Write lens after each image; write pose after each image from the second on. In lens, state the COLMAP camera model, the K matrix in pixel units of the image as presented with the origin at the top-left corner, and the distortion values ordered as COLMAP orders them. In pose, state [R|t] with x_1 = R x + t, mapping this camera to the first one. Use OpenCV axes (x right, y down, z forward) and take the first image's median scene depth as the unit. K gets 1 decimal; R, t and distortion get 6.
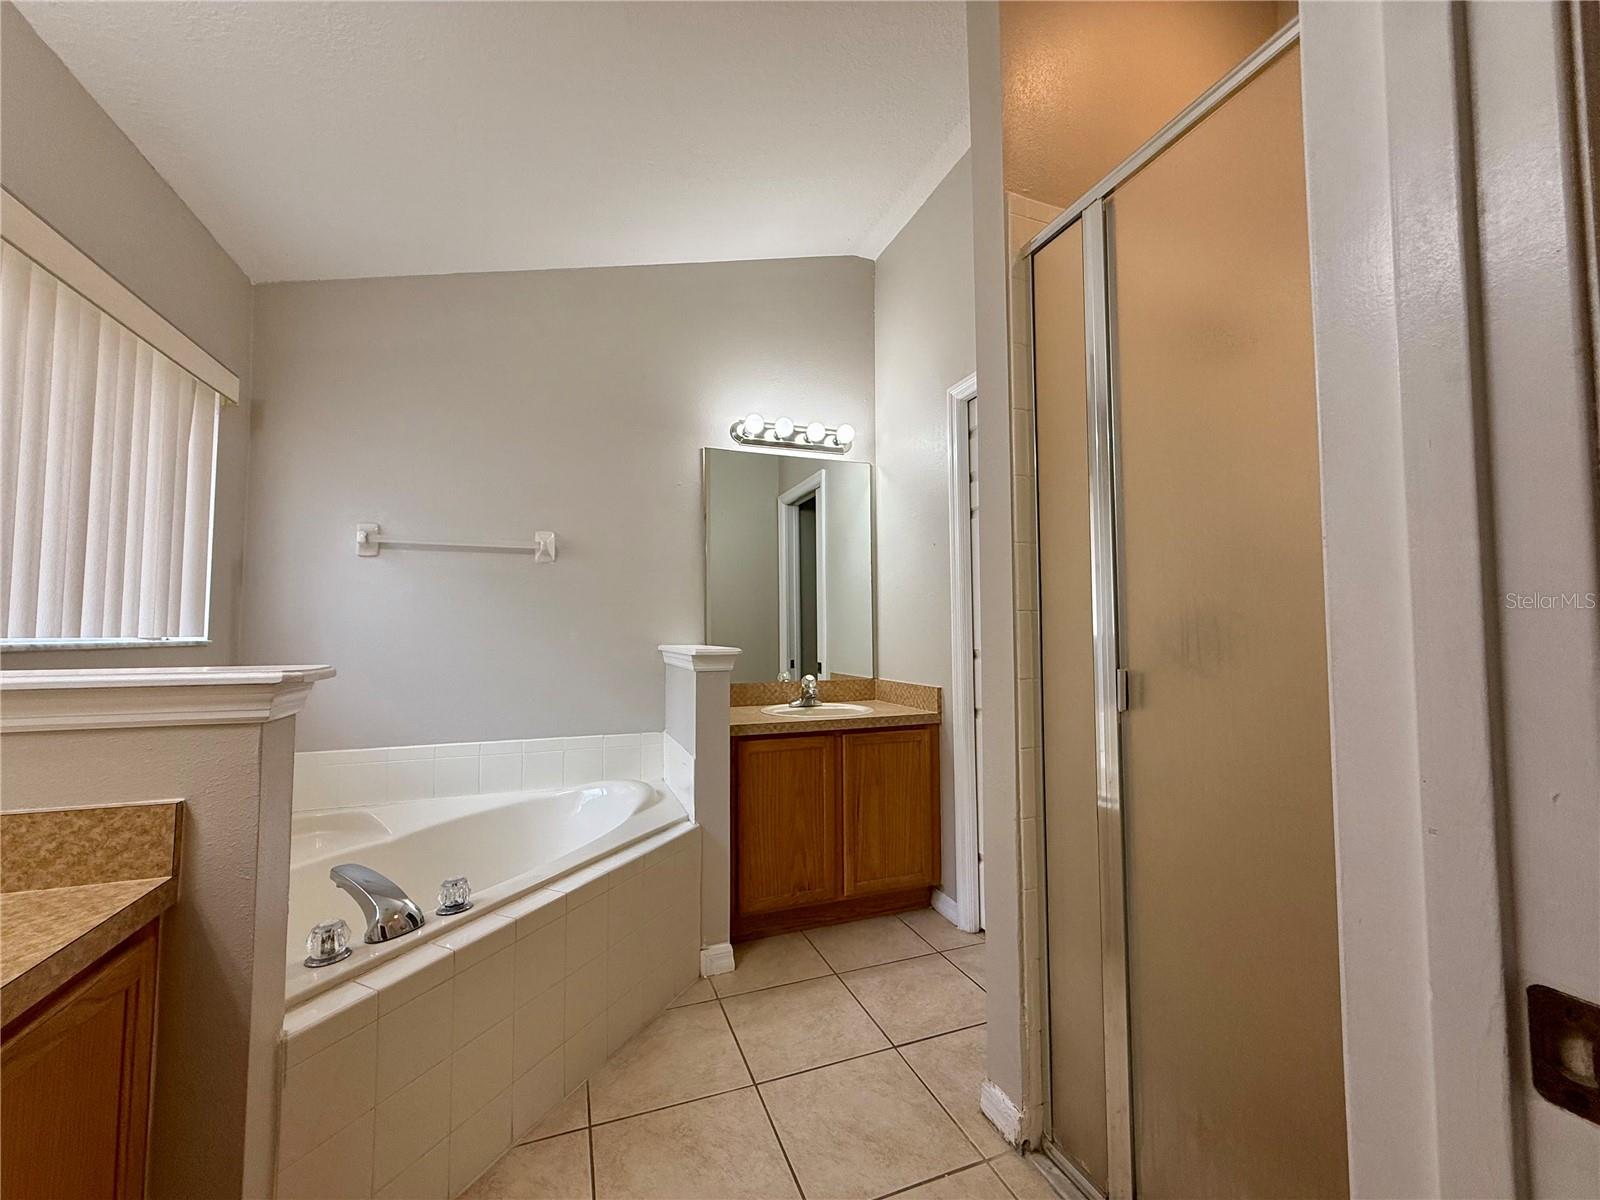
lens RADIAL K [[637.3, 0, 793.7], [0, 637.3, 598.2], [0, 0, 1]] dist [-0.001493, 0.000409]
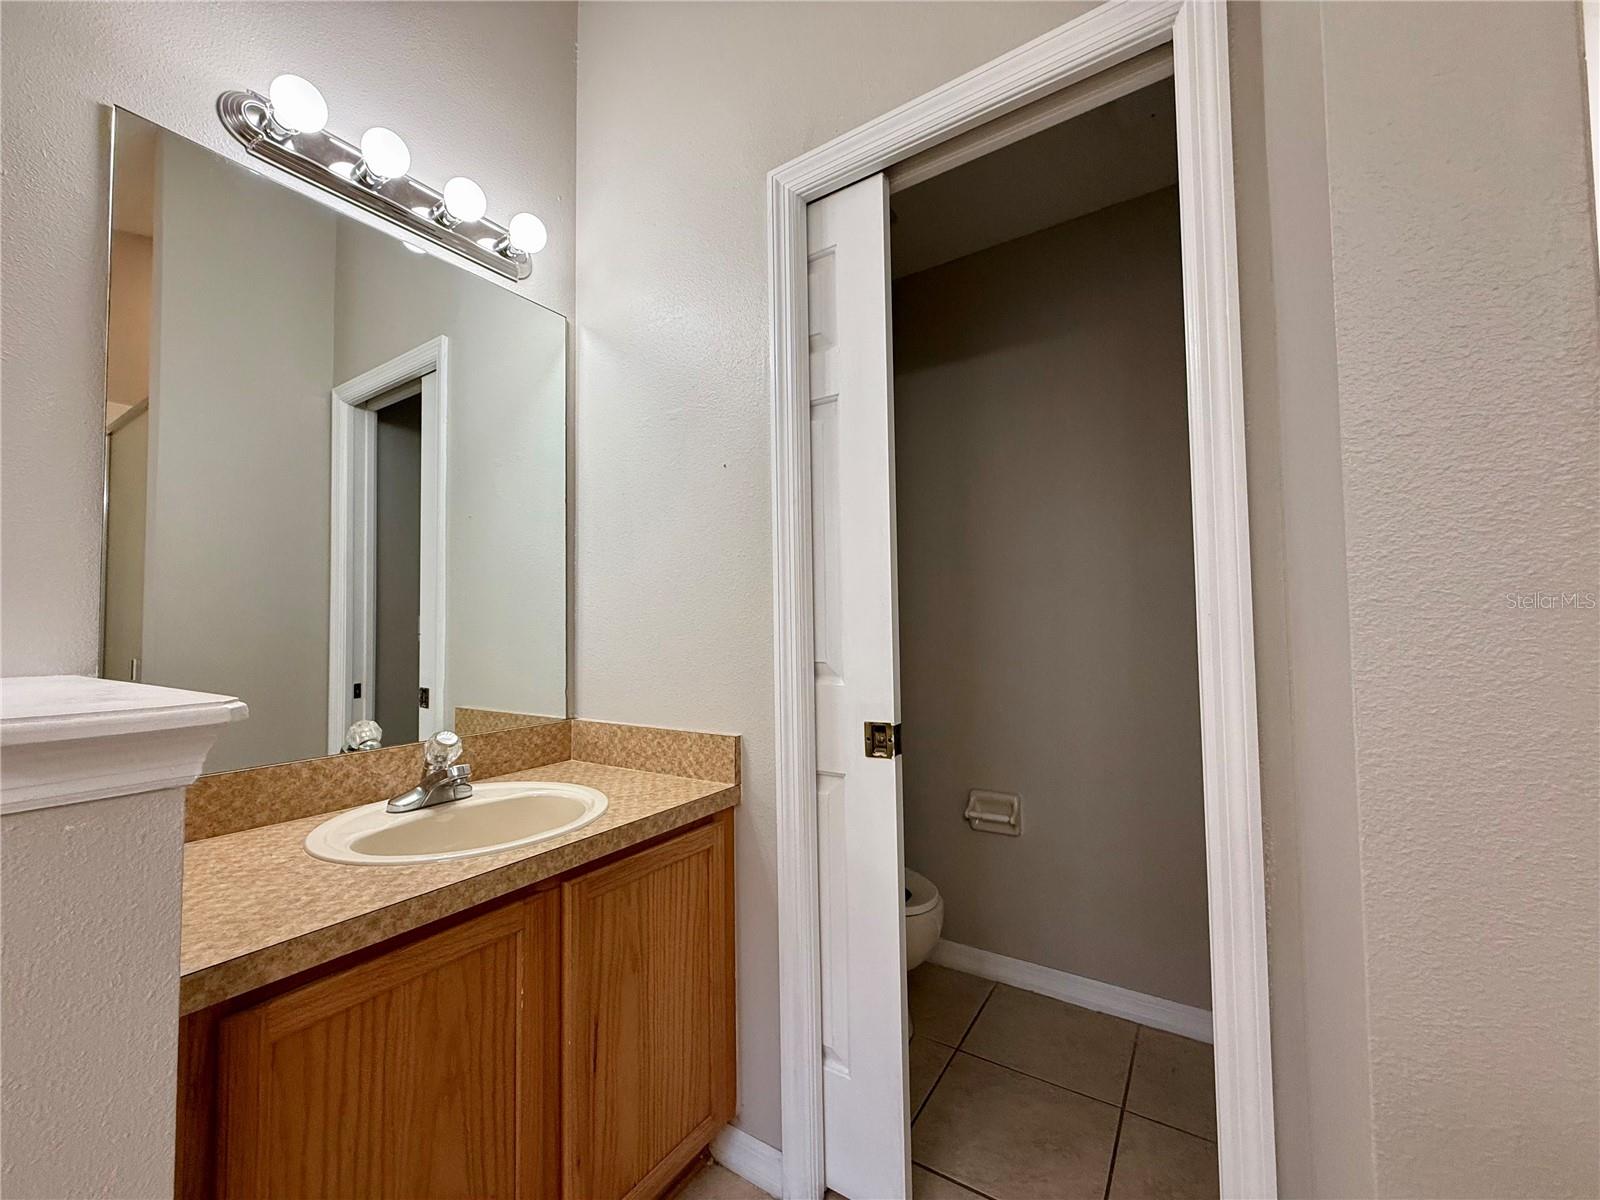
lens RADIAL K [[637.3, 0, 794.8], [0, 637.3, 600.6], [0, 0, 1]] dist [-0.001493, 0.000409]
pose [[0.803160, 0.019873, 0.595432, -0.048361], [-0.022560, 0.999741, -0.002938, 0.029036], [-0.595336, -0.011073, 0.803400, 0.551440]]
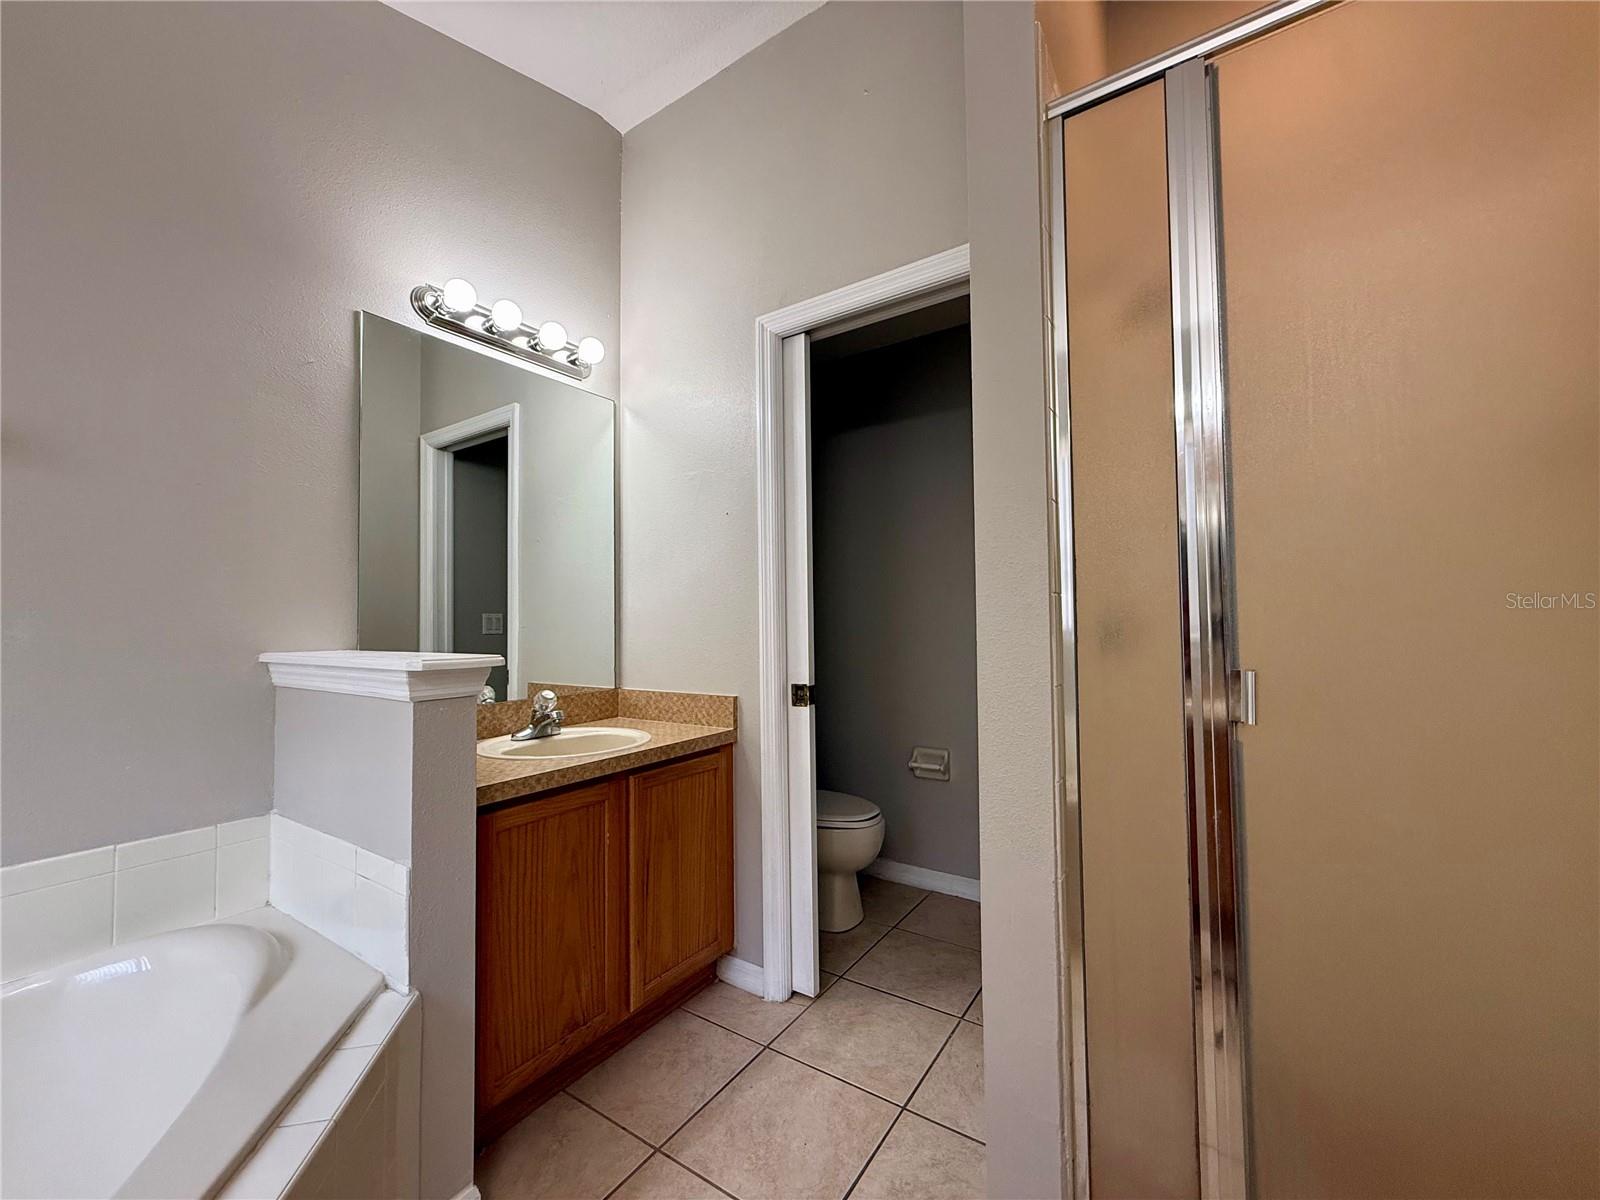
lens RADIAL K [[637.3, 0, 794.3], [0, 637.3, 598.9], [0, 0, 1]] dist [-0.001493, 0.000409]
pose [[0.808668, 0.019145, 0.587954, -0.175338], [-0.024182, 0.999707, 0.000707, 0.018202], [-0.587768, -0.014790, 0.808894, 0.326189]]
